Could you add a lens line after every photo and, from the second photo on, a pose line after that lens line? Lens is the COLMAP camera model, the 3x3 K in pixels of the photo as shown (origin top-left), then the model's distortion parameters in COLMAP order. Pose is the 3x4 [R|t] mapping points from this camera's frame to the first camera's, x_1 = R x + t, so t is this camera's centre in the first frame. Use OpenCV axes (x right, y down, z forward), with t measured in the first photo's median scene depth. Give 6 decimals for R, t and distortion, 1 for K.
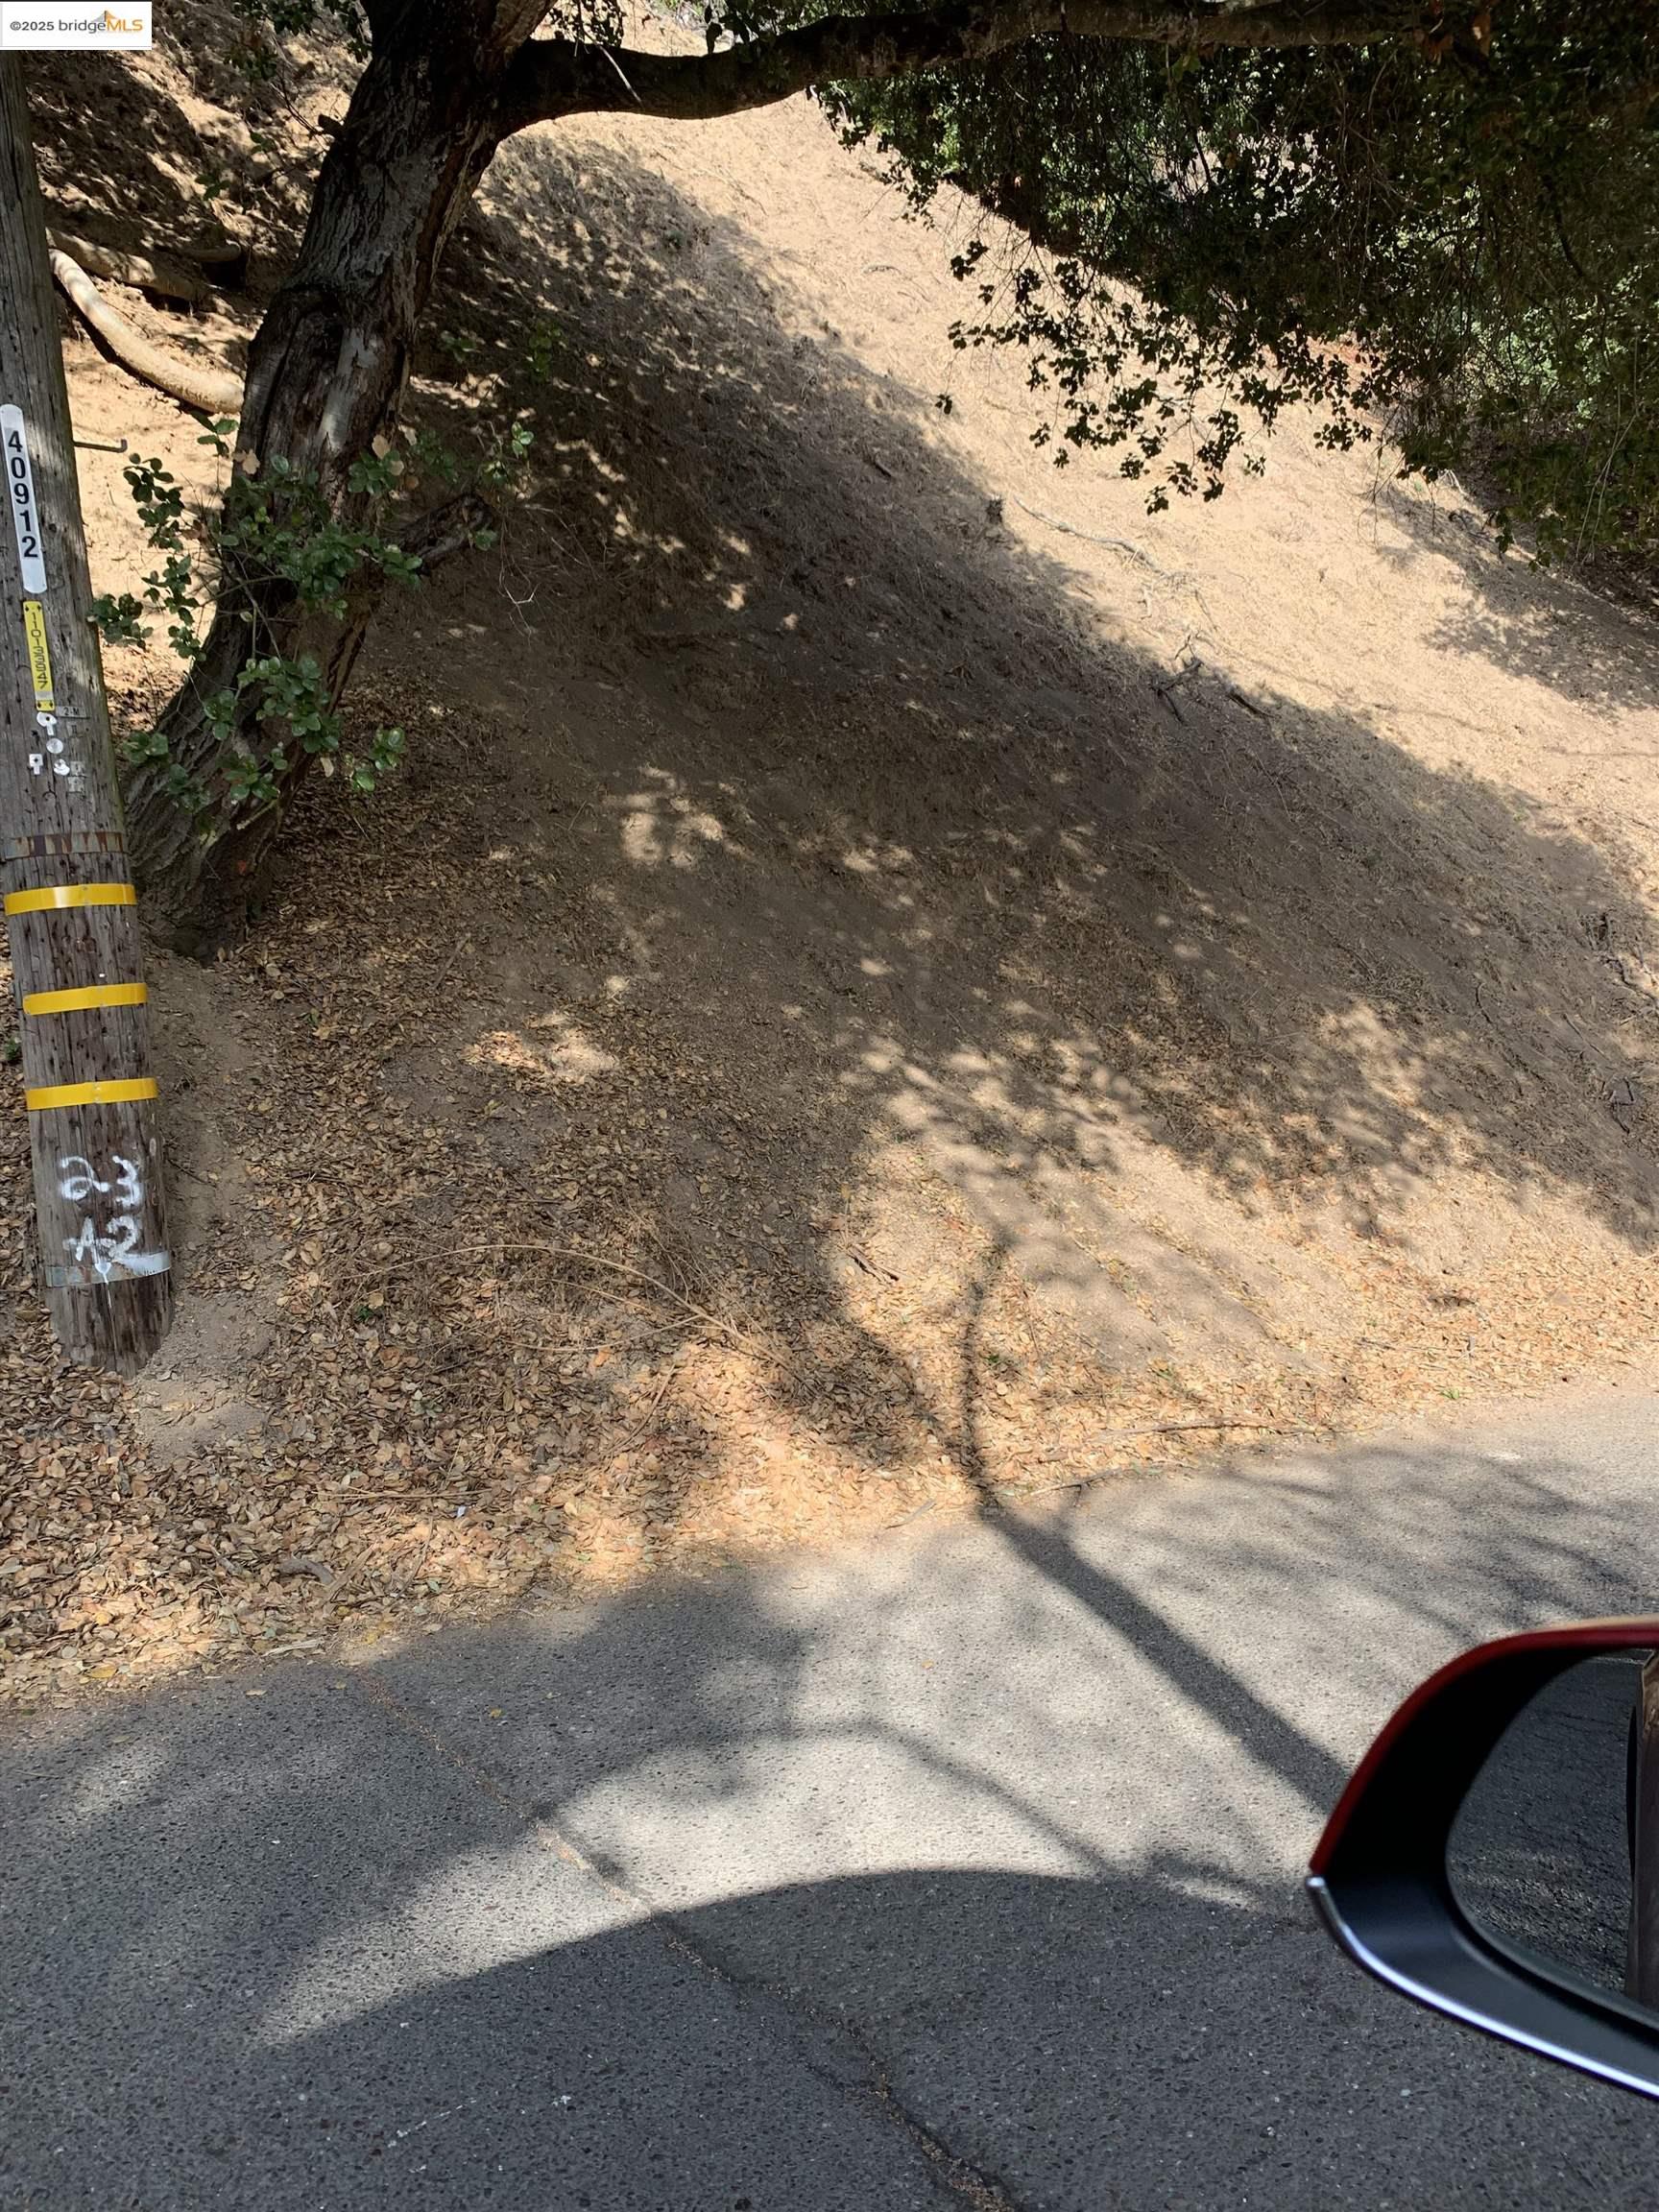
lens RADIAL K [[1649.6, 0, 829.5], [0, 1649.6, 1106.0], [0, 0, 1]] dist [0.015051, -0.041753]
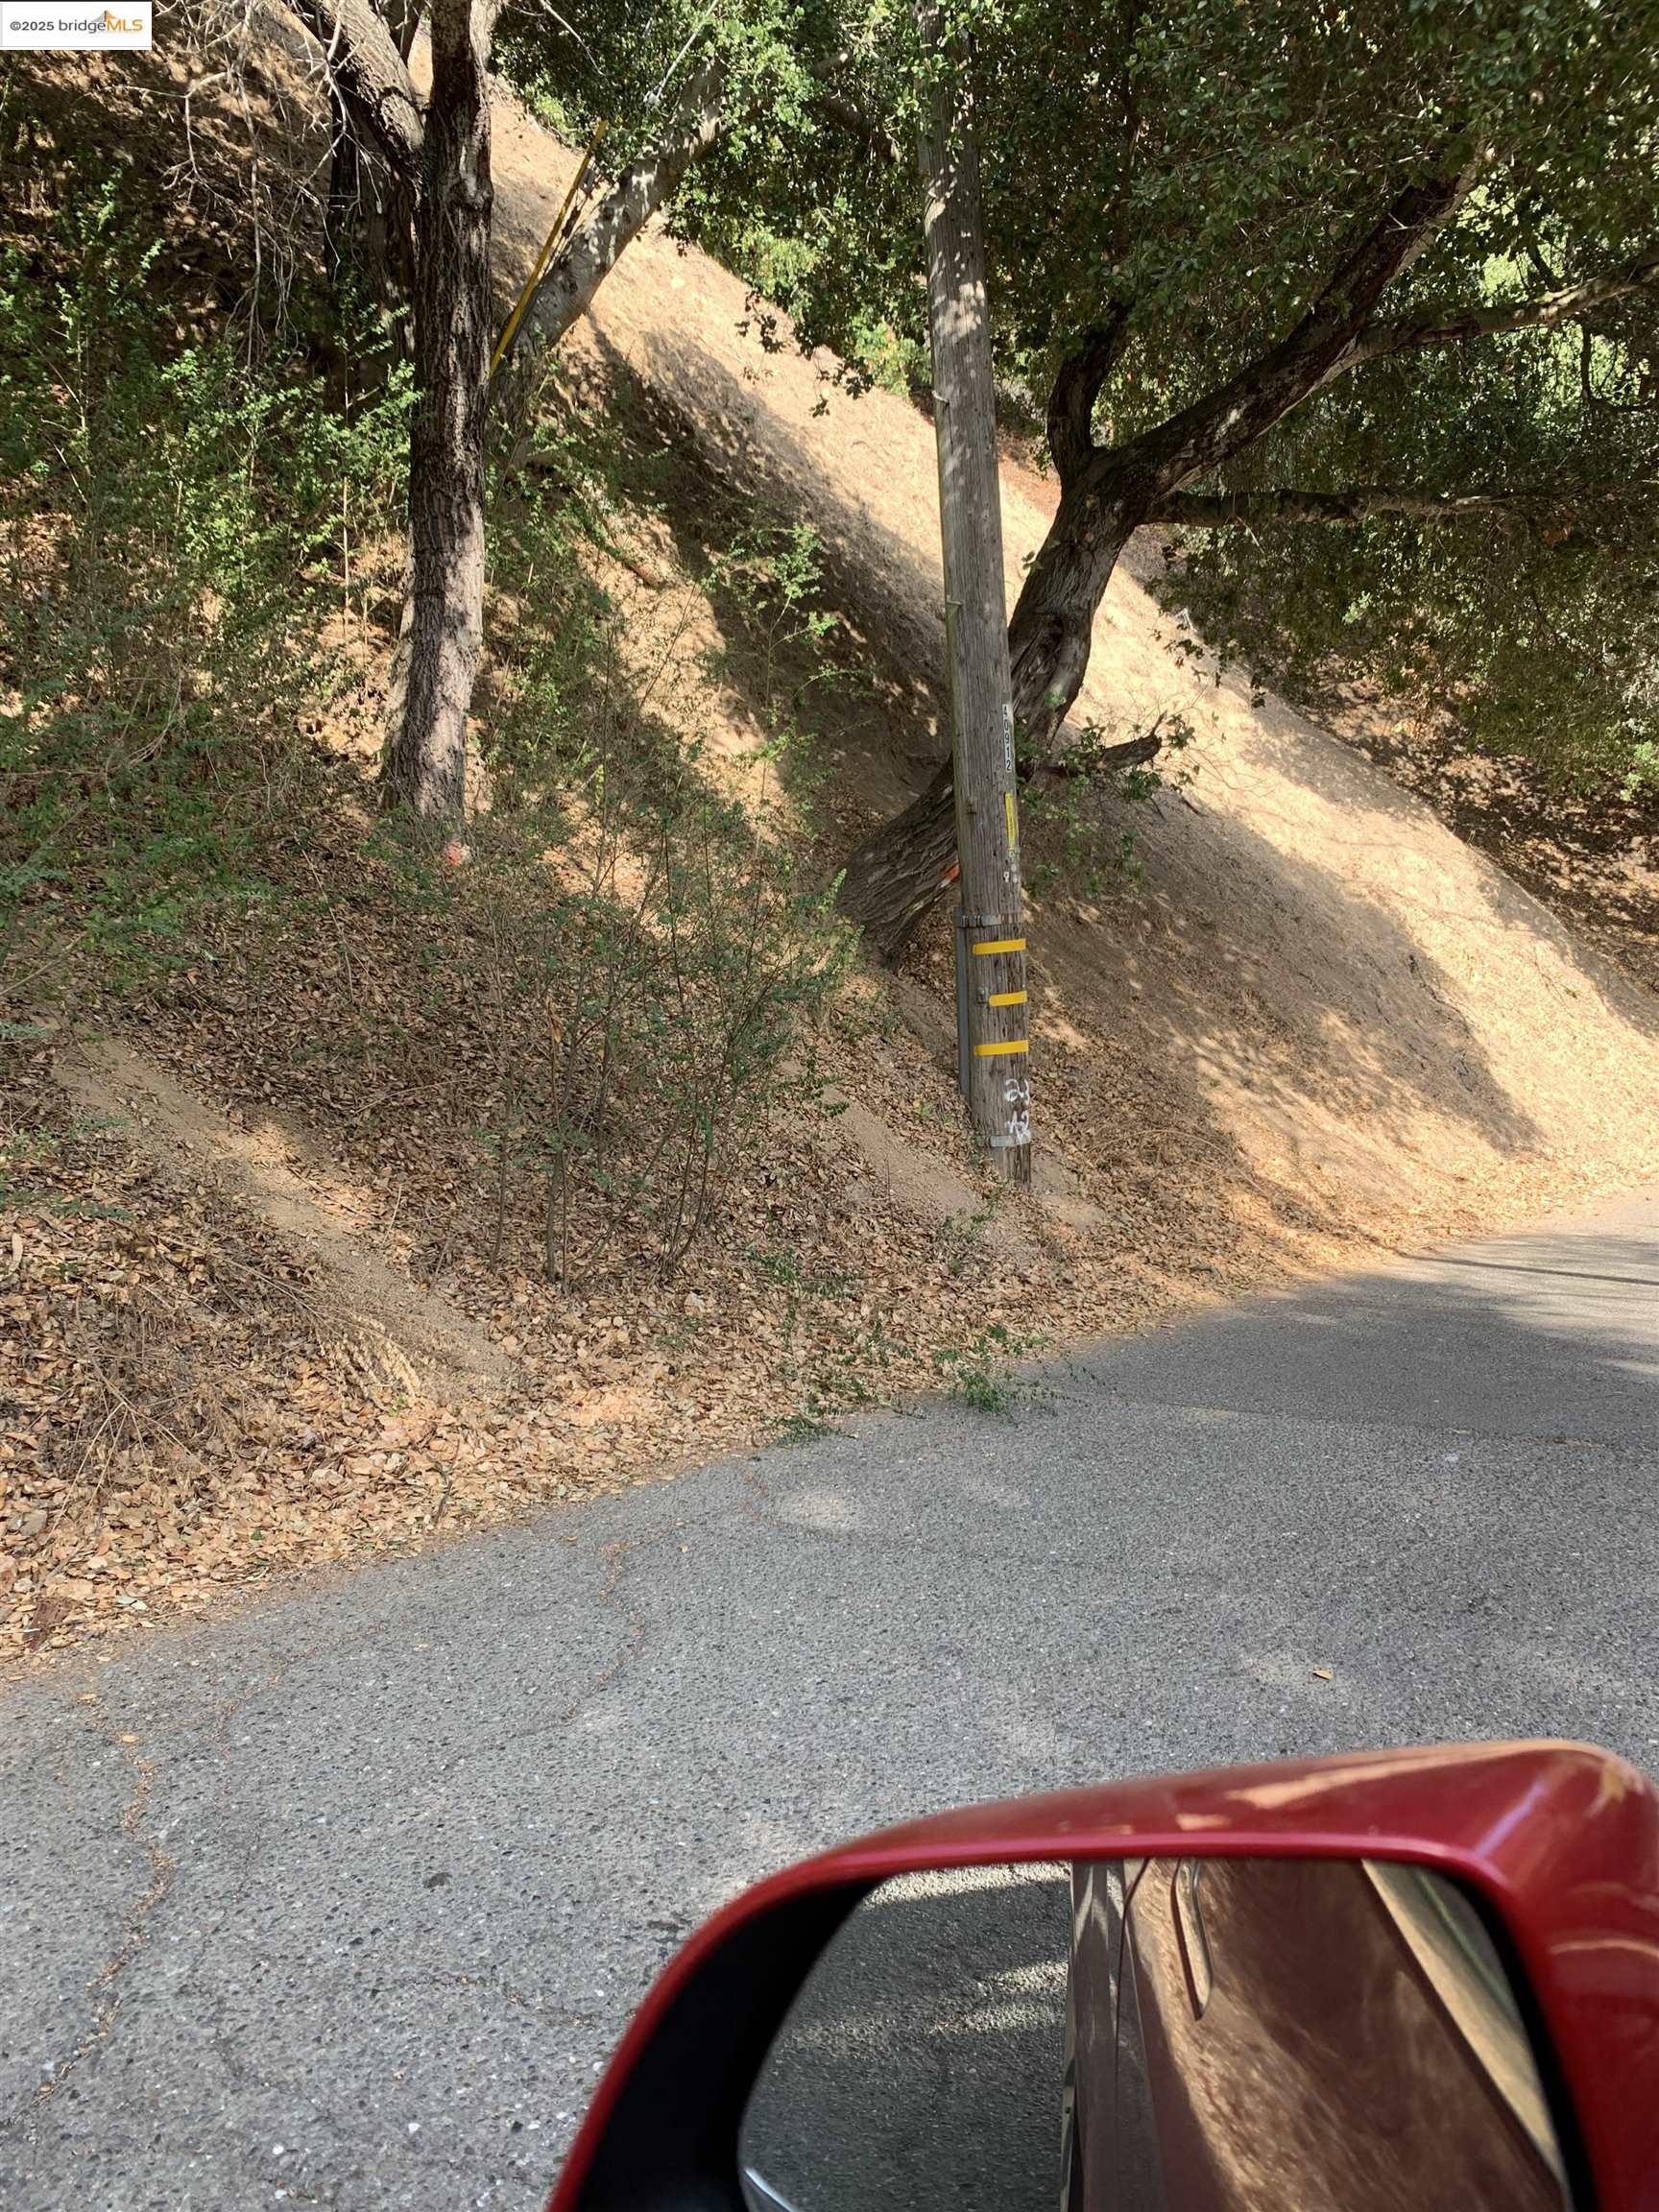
lens RADIAL K [[1649.6, 0, 829.5], [0, 1649.6, 1106.0], [0, 0, 1]] dist [0.015051, -0.041753]
pose [[0.957658, -0.002889, 0.287895, -0.567451], [0.004527, 0.999977, -0.005024, 0.033013], [-0.287874, 0.006114, 0.957649, -0.366711]]
